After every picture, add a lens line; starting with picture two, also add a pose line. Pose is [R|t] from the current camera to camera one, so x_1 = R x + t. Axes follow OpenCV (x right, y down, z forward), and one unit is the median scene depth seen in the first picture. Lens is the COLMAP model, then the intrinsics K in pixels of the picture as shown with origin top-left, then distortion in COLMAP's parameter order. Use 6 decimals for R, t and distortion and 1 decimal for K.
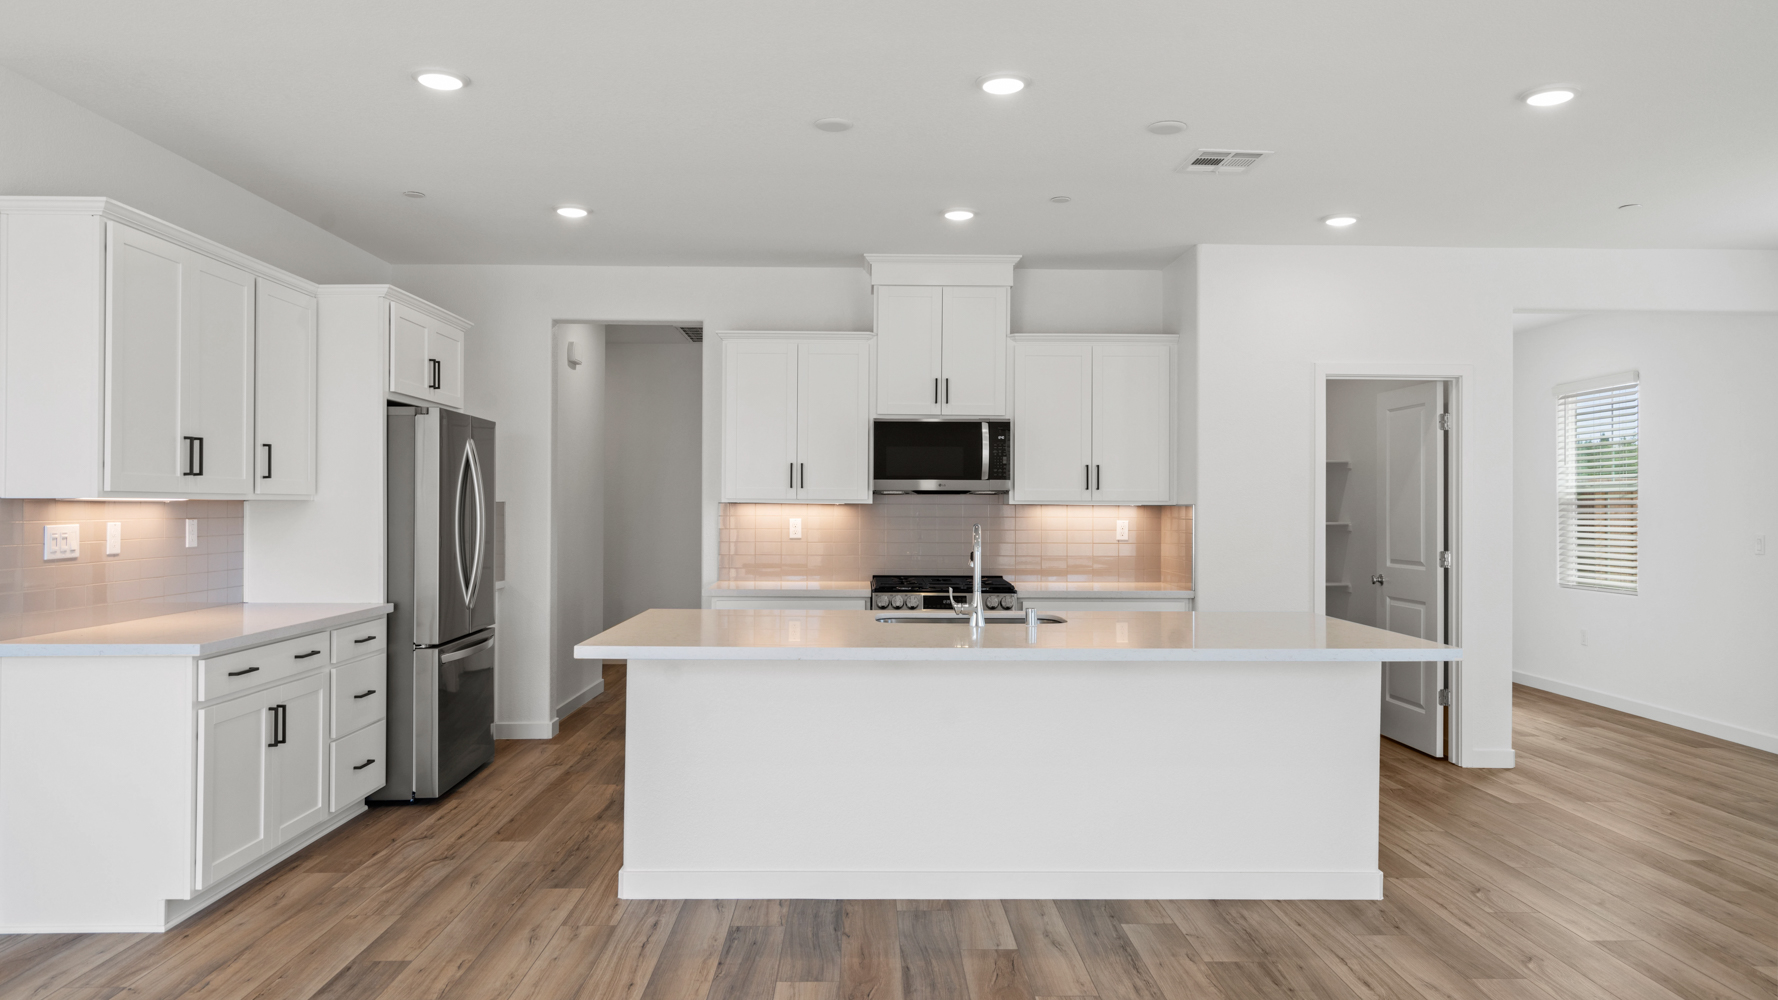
lens RADIAL K [[1156.3, 0, 889.0], [0, 1156.3, 500.0], [0, 0, 1]] dist [0.005114, 0.004552]
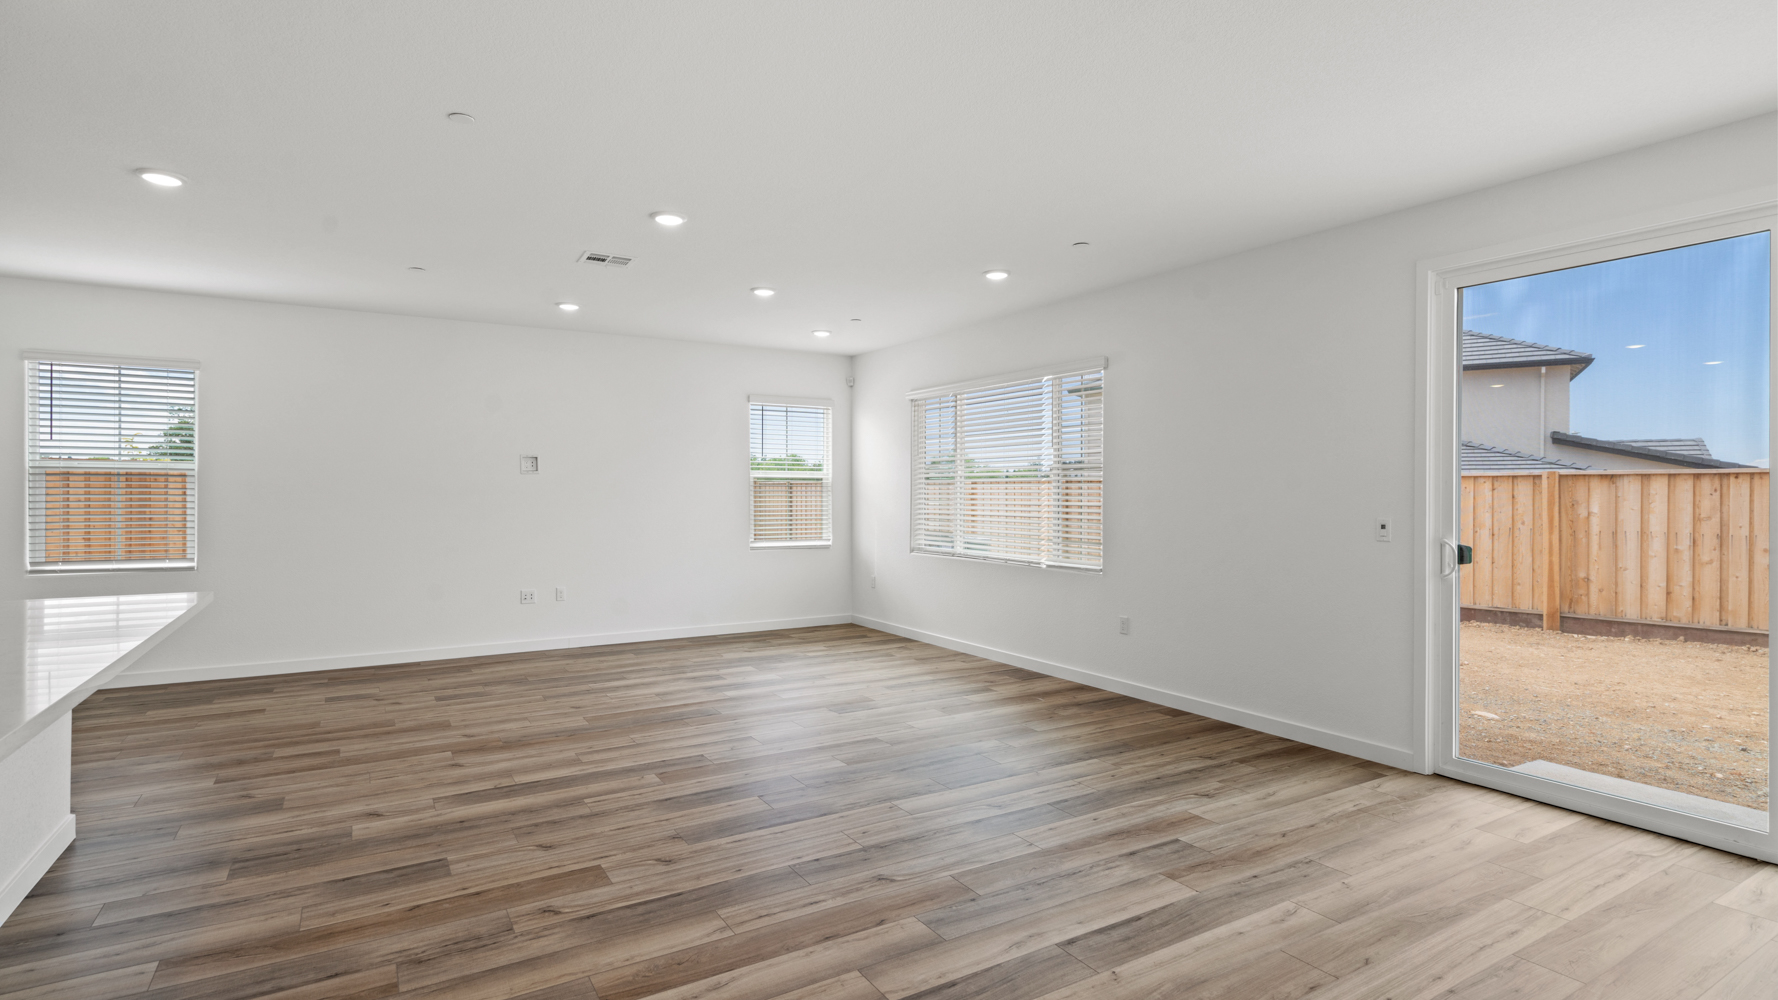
lens RADIAL K [[869.9, 0, 878.8], [0, 869.9, 494.3], [0, 0, 1]] dist [0.002828, 0.000579]
pose [[-0.496509, -0.007058, 0.868003, -0.681231], [-0.009765, 0.999949, 0.002545, 0.003935], [-0.867976, -0.007212, -0.496553, 0.736054]]
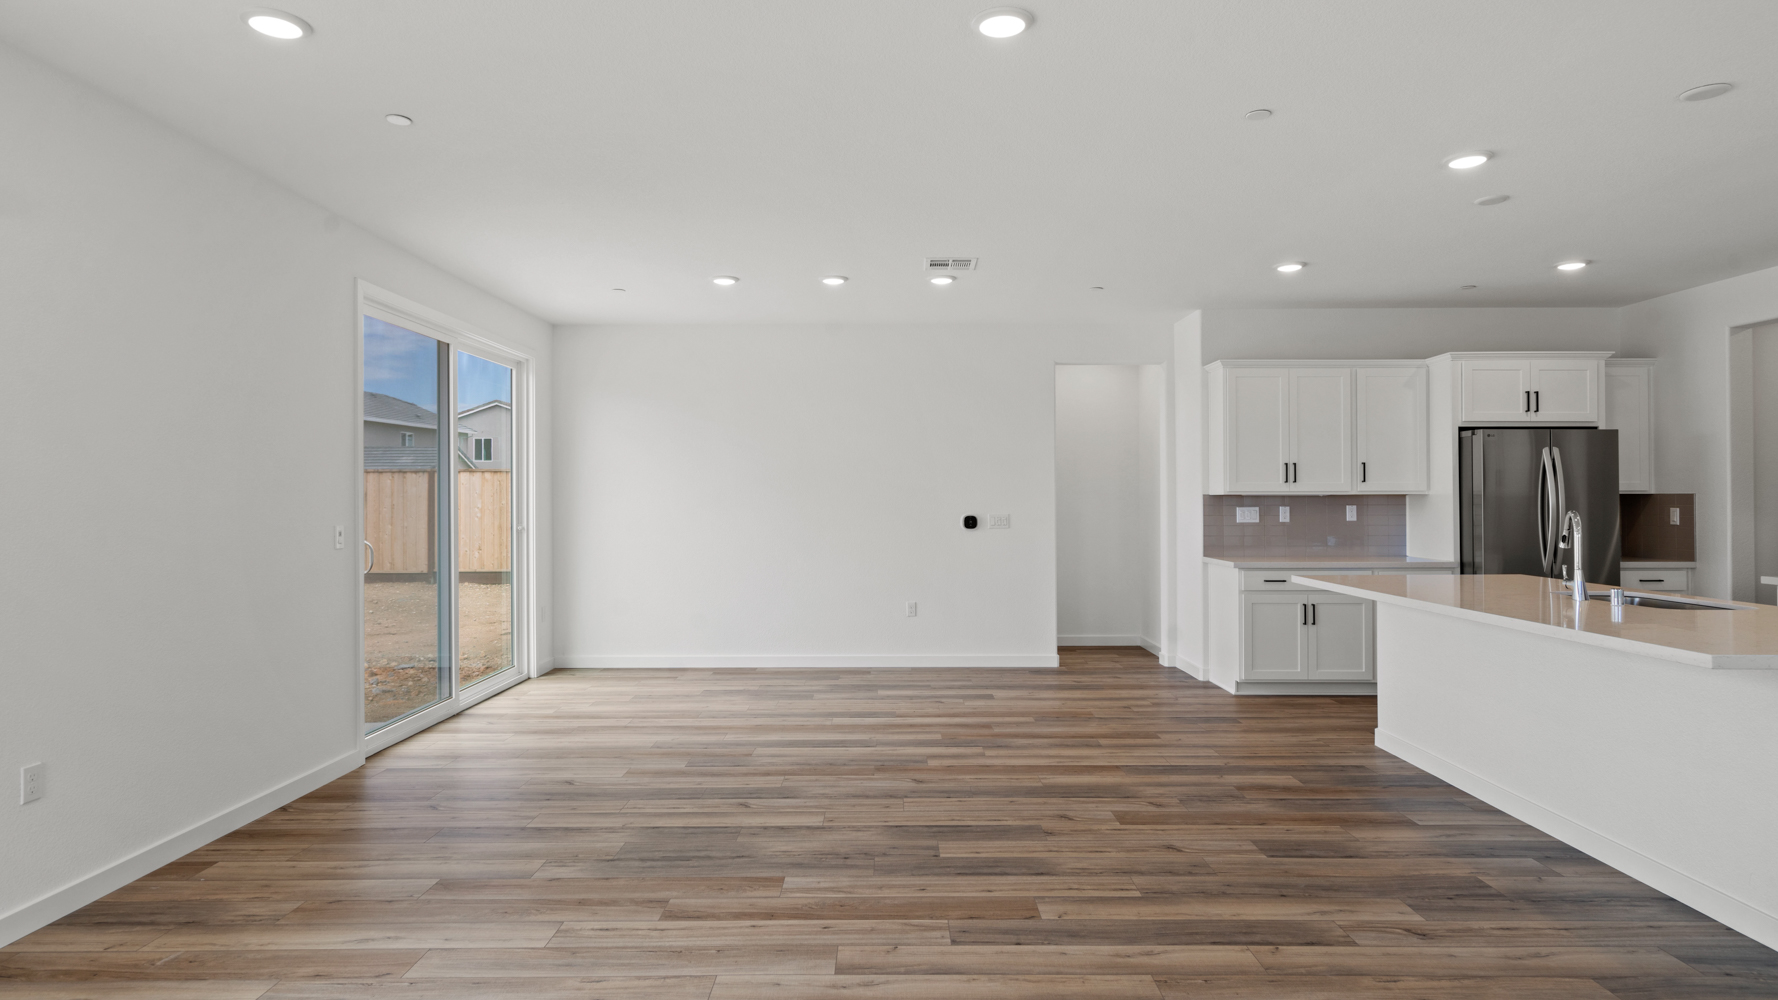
lens RADIAL K [[983.3, 0, 885.9], [0, 983.3, 493.6], [0, 0, 1]] dist [0.004268, 0.000958]
pose [[-0.023730, -0.009746, -0.999671, 1.103497], [0.008777, 0.999912, -0.009957, 0.008334], [0.999680, -0.009010, -0.023642, 0.356337]]
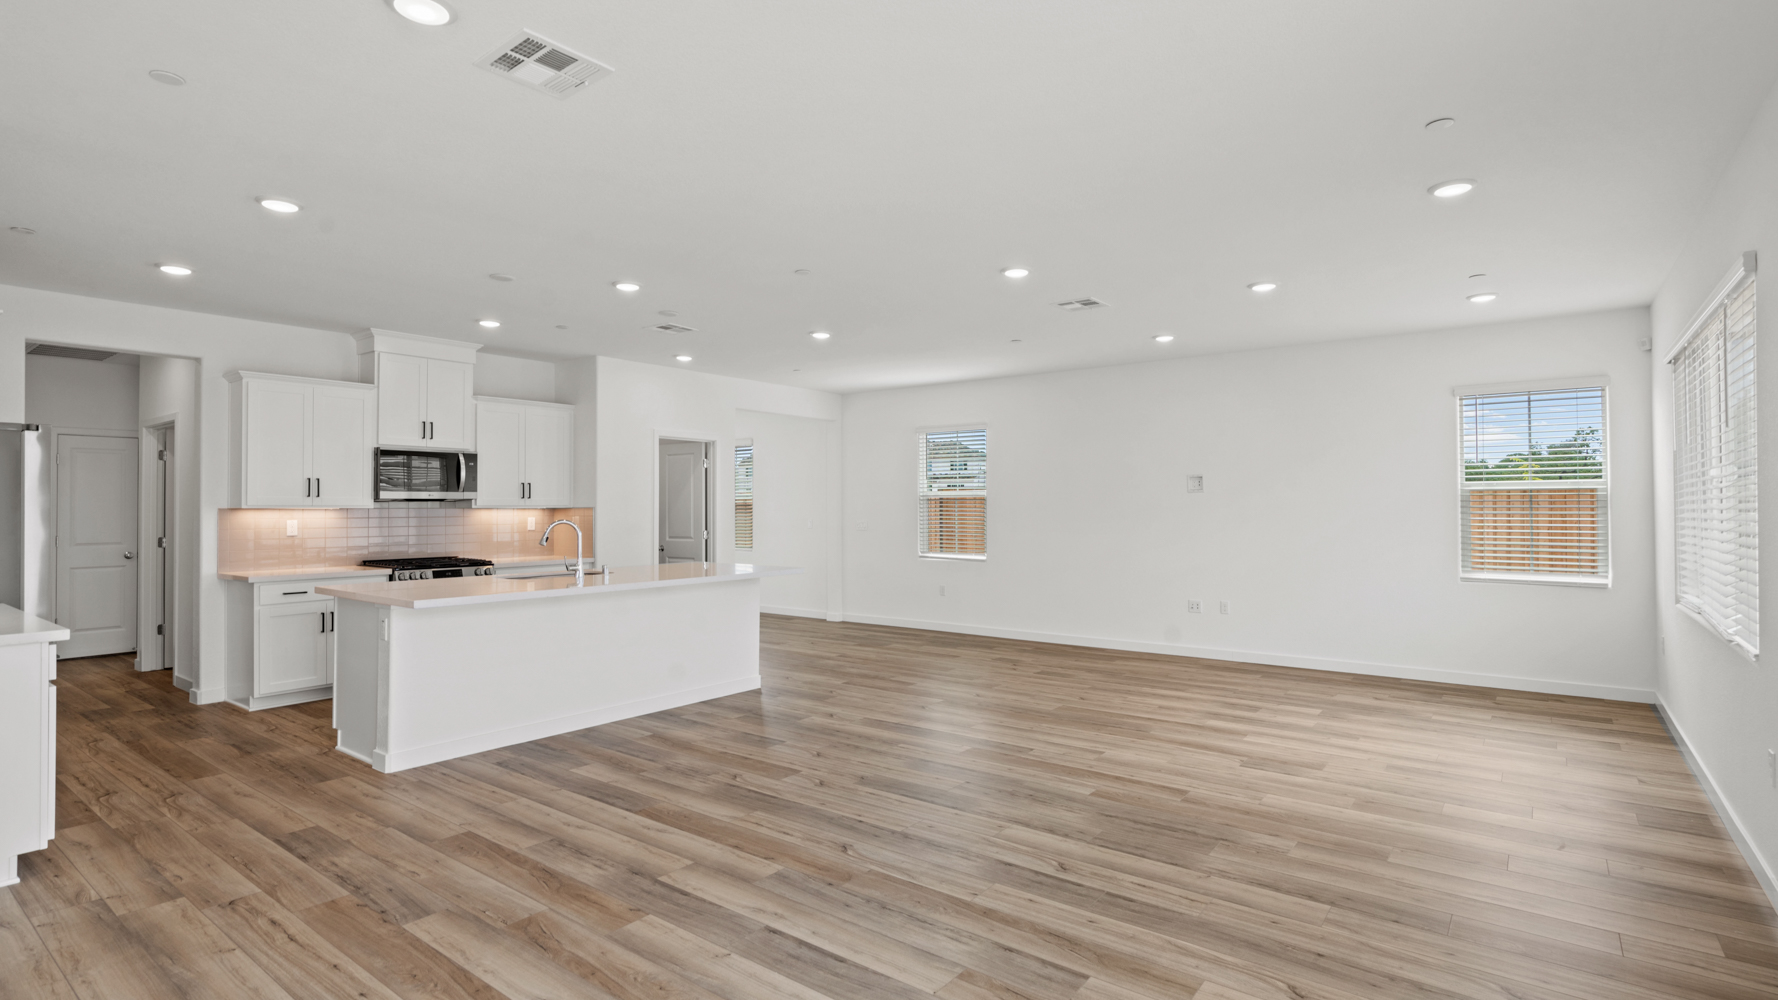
lens RADIAL K [[845.6, 0, 889.0], [0, 845.6, 500.0], [0, 0, 1]] dist [-0.000204, 0.000115]
pose [[0.625320, 0.000902, 0.780368, -0.663822], [0.000953, 0.999998, -0.001920, -0.006675], [-0.780368, 0.001945, 0.625318, -0.187703]]
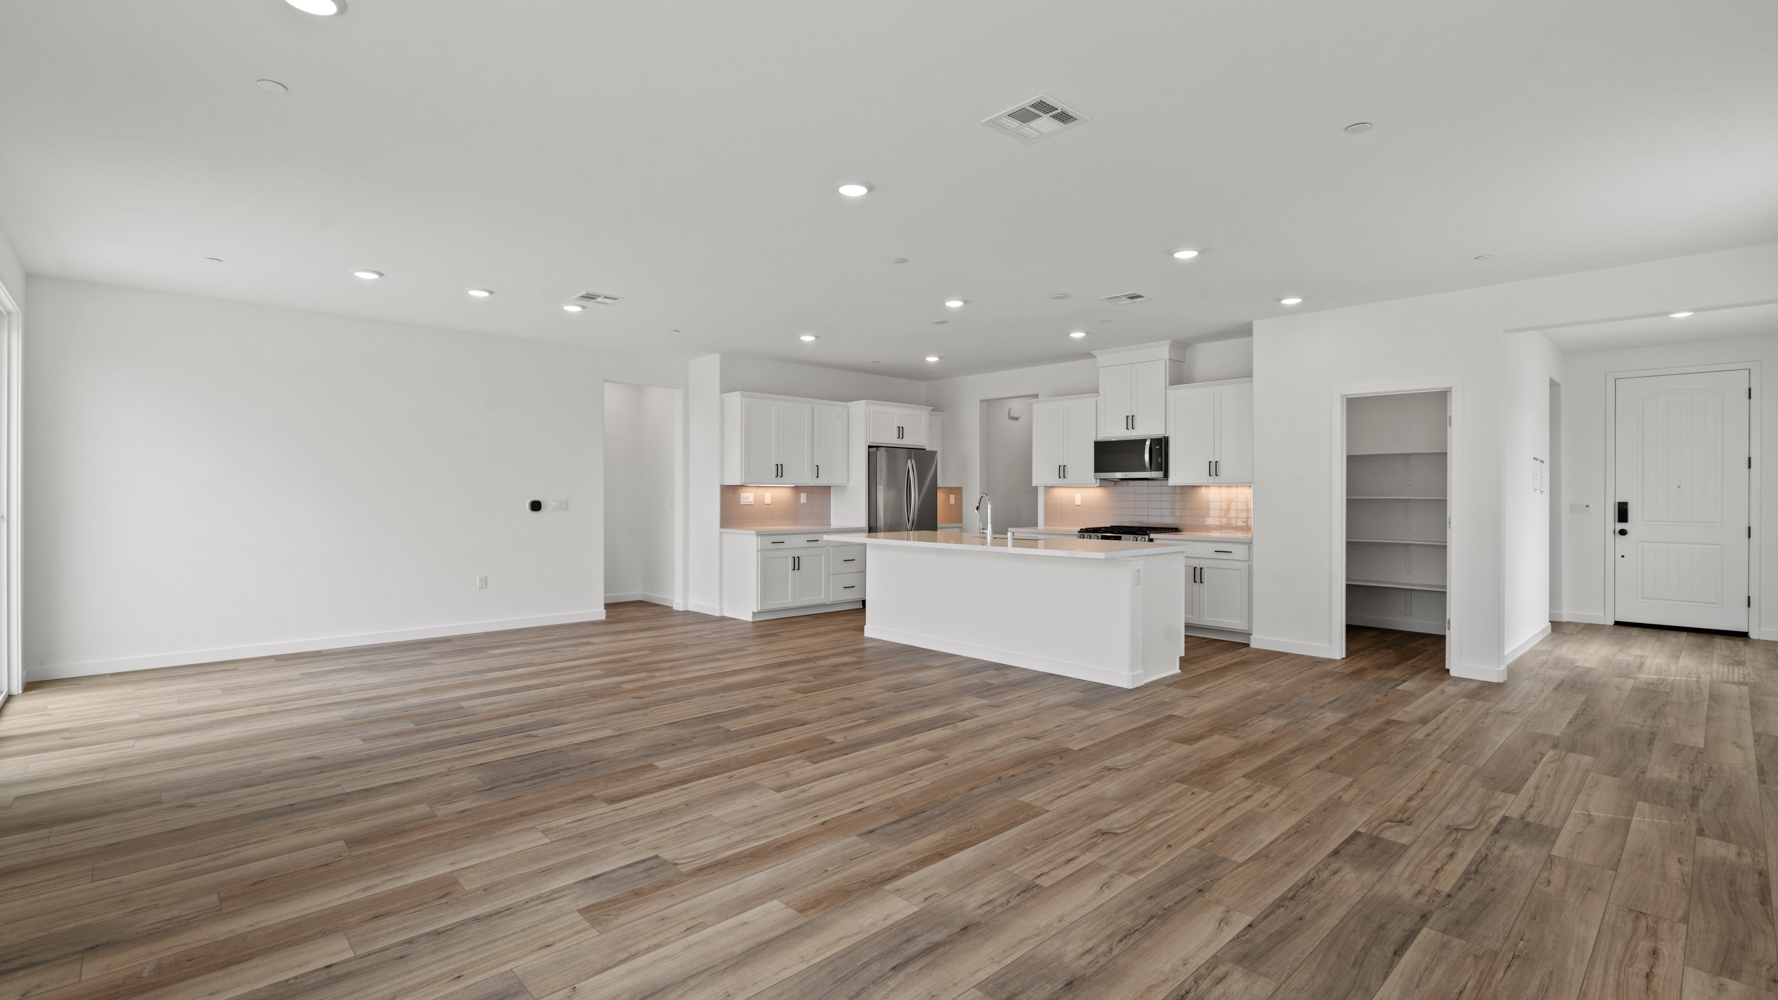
lens RADIAL K [[802.9, 0, 887.6], [0, 802.9, 493.6], [0, 0, 1]] dist [-0.002985, 0.000410]
pose [[0.672464, -0.002710, -0.740125, 1.119455], [0.004859, 0.999988, 0.000754, 0.020932], [0.740114, -0.004103, 0.672469, -0.176922]]
